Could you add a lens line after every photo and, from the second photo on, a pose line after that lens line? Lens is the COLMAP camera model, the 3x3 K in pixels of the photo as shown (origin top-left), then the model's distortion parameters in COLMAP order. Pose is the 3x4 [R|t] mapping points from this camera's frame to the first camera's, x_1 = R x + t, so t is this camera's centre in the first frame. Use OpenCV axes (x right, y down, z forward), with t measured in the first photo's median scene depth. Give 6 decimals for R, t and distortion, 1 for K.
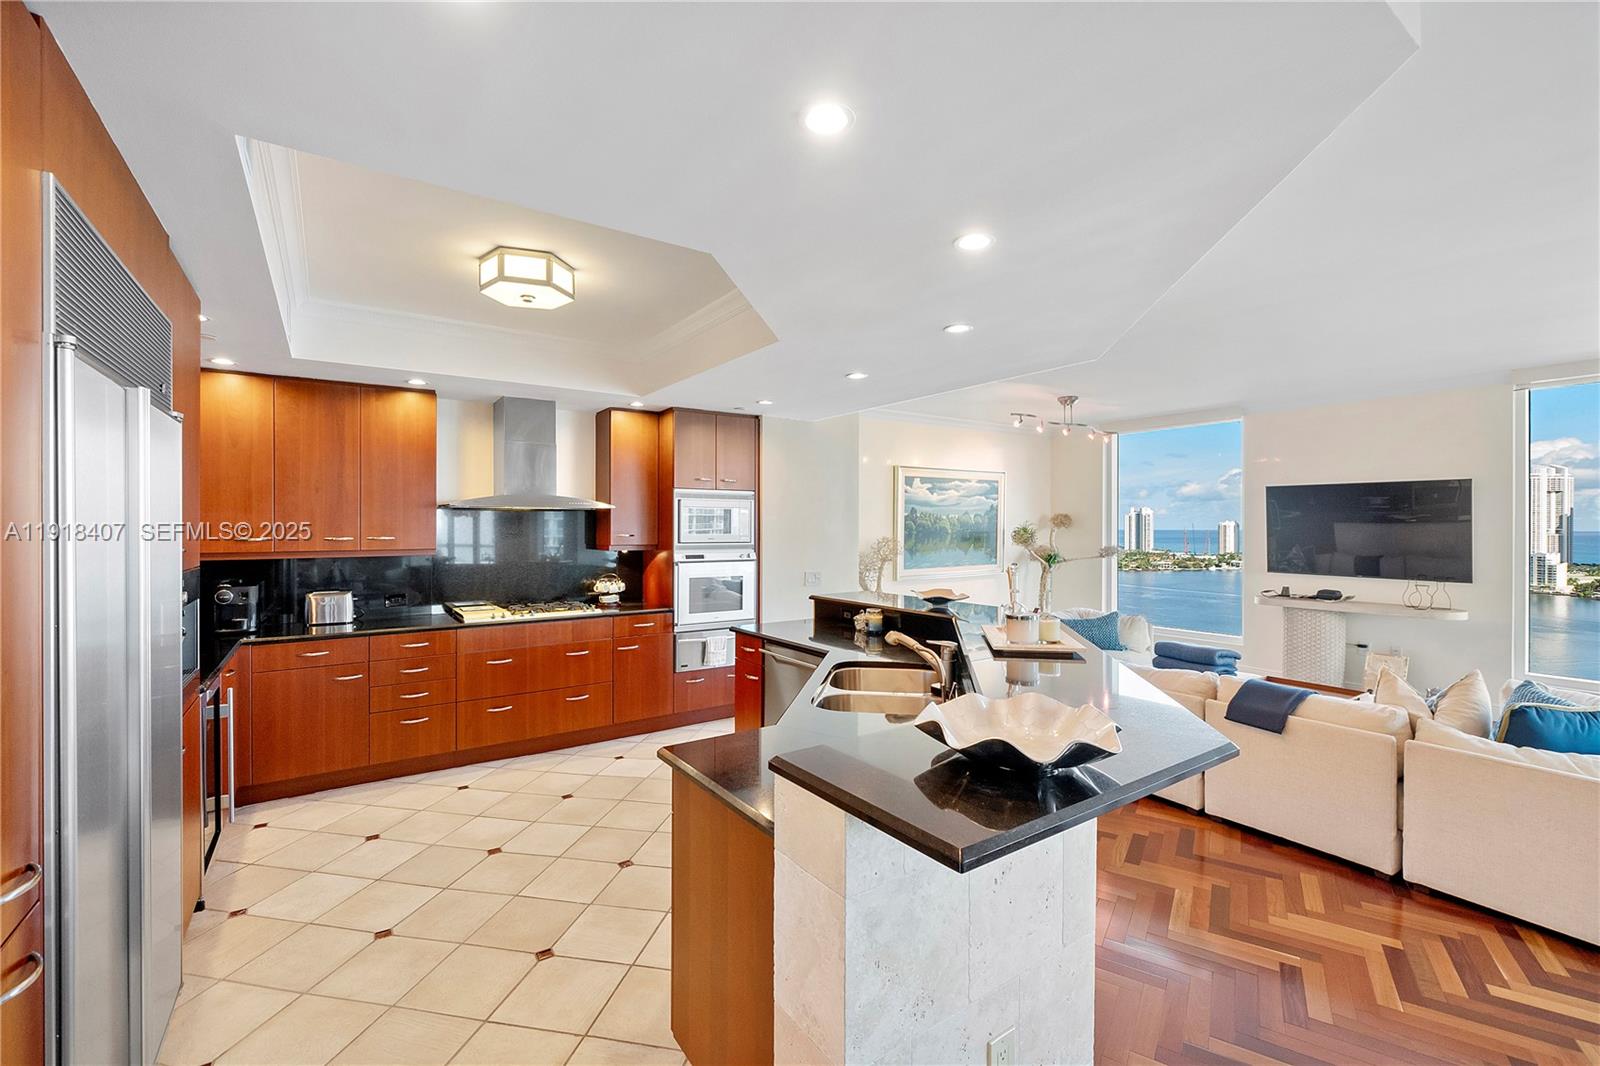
lens RADIAL K [[677.8, 0, 802.4], [0, 677.8, 534.5], [0, 0, 1]] dist [-0.011718, 0.000348]
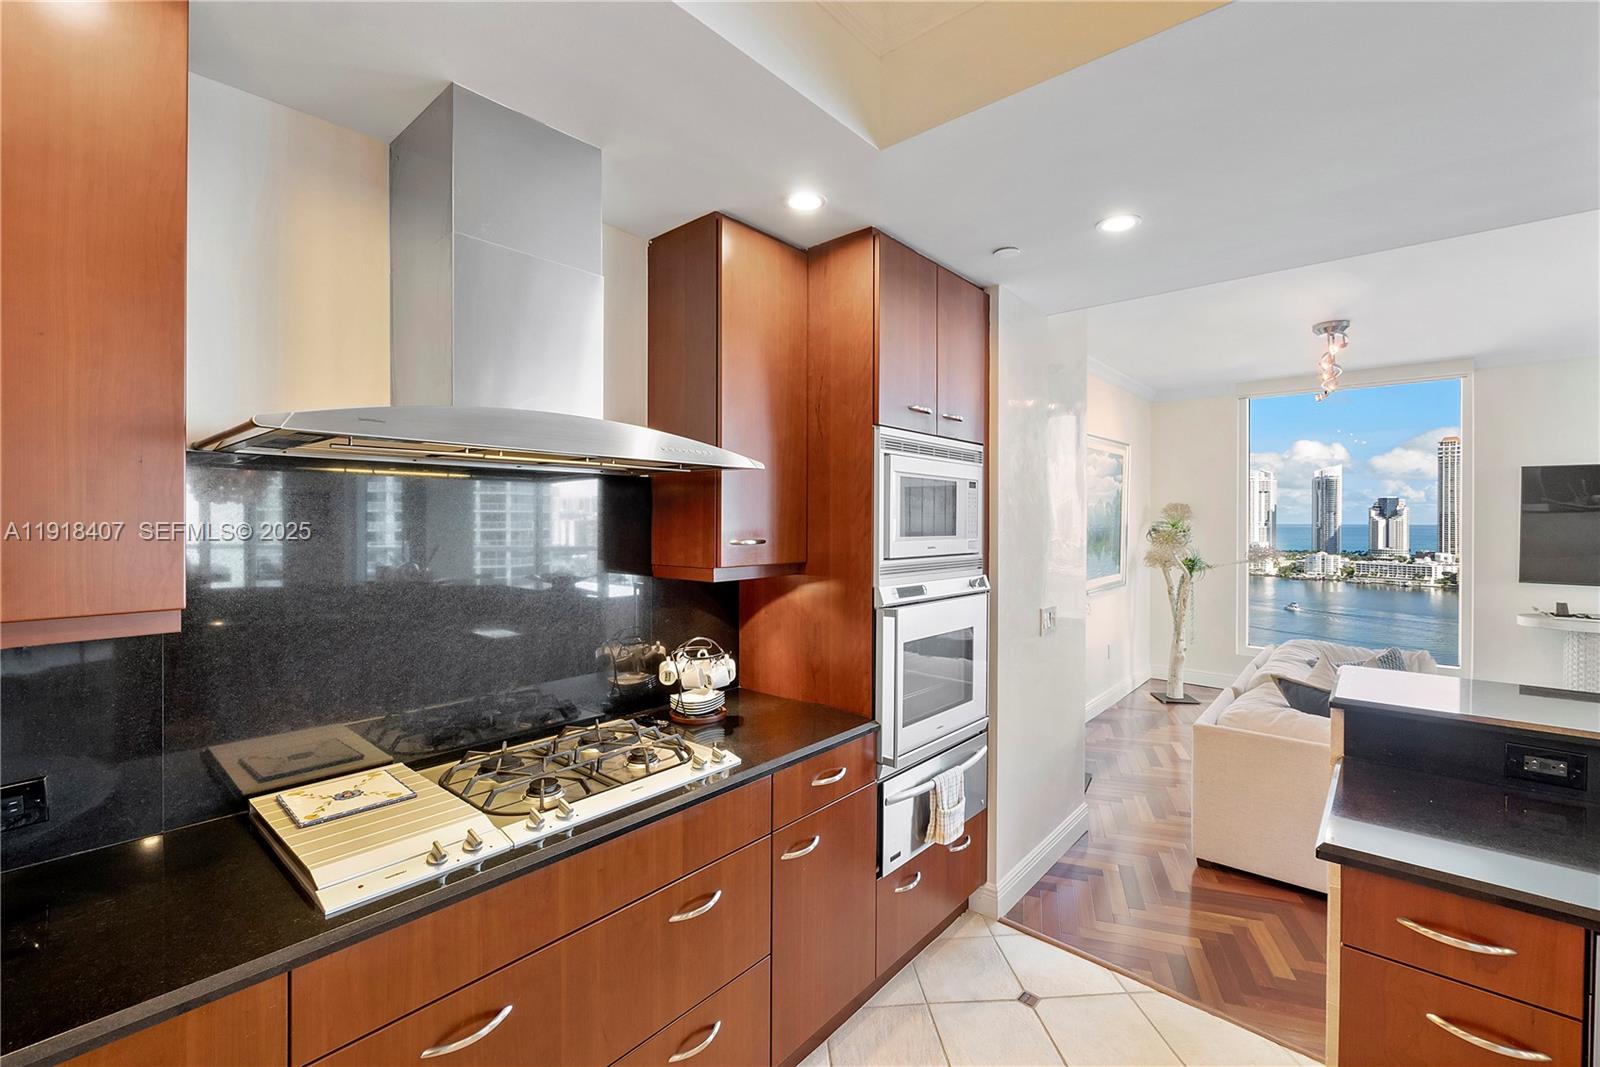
lens RADIAL K [[679.2, 0, 799.2], [0, 679.2, 525.5], [0, 0, 1]] dist [-0.009373, 0.000881]
pose [[0.968451, -0.001802, 0.249198, -0.325649], [0.002763, 0.999990, -0.003507, -0.006799], [-0.249190, 0.004084, 0.968446, 0.594670]]
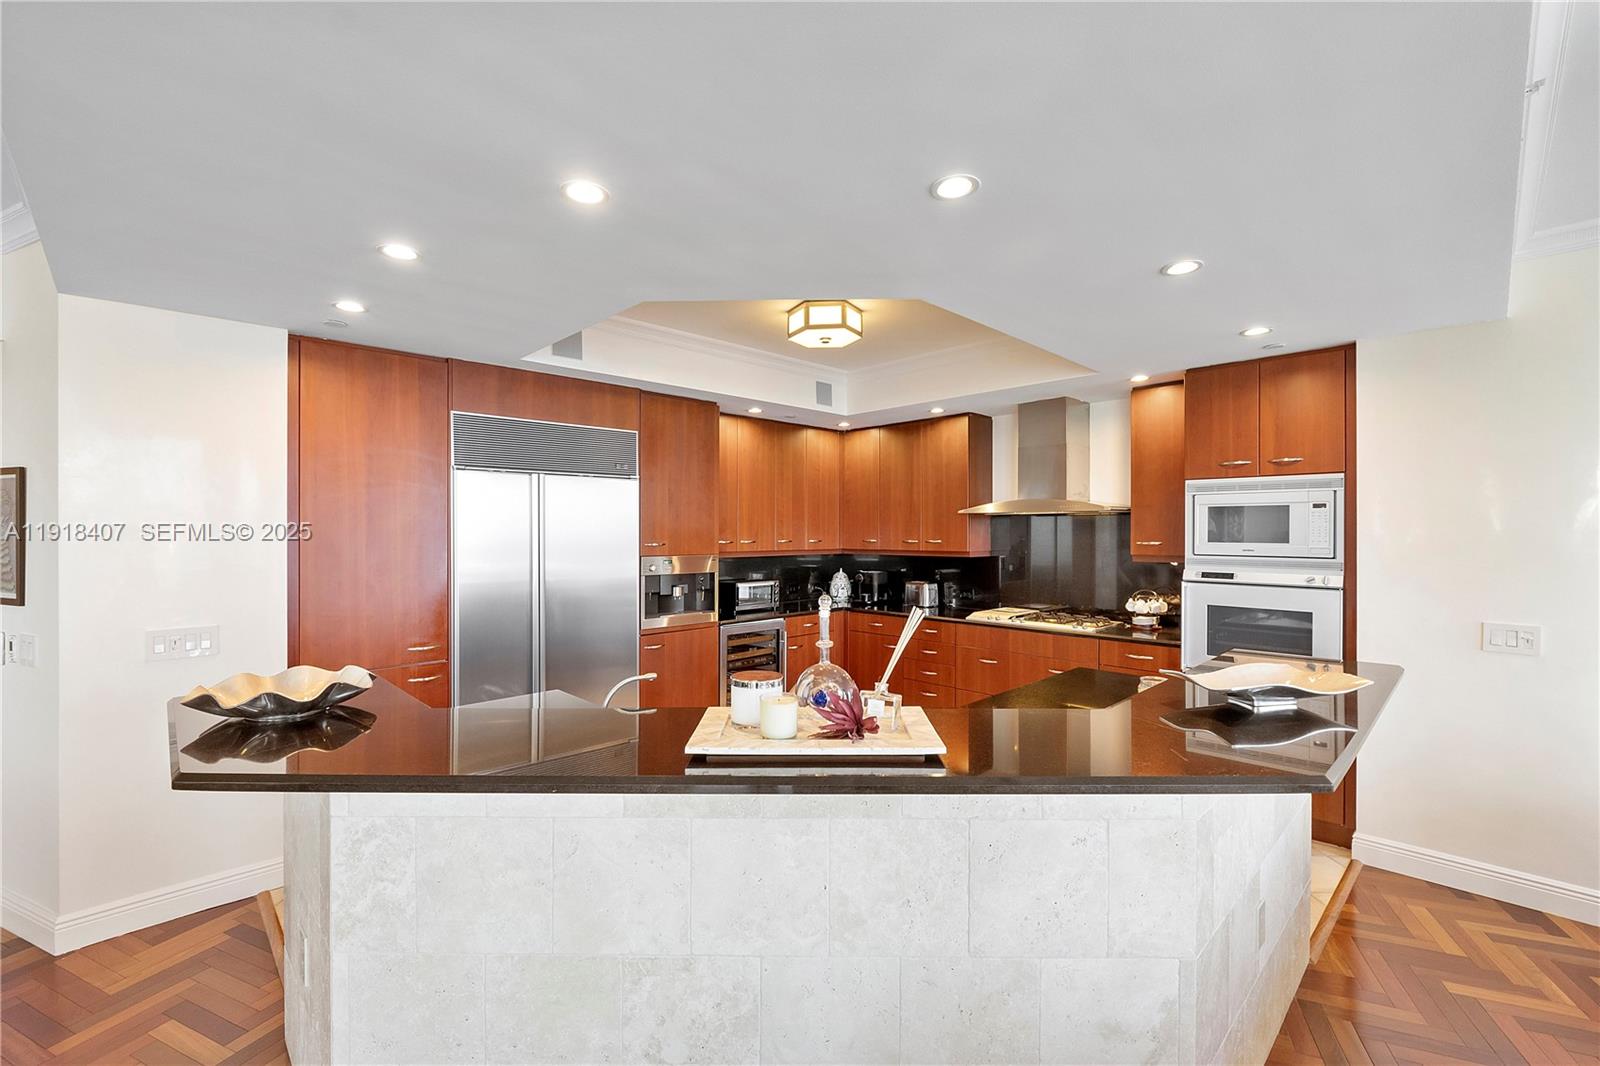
lens RADIAL K [[677.8, 0, 802.4], [0, 677.8, 534.5], [0, 0, 1]] dist [-0.011718, 0.000348]
pose [[0.193521, 0.005946, -0.981078, 0.431740], [-0.007761, 0.999960, 0.004530, -0.008781], [0.981065, 0.006737, 0.193559, 0.436567]]
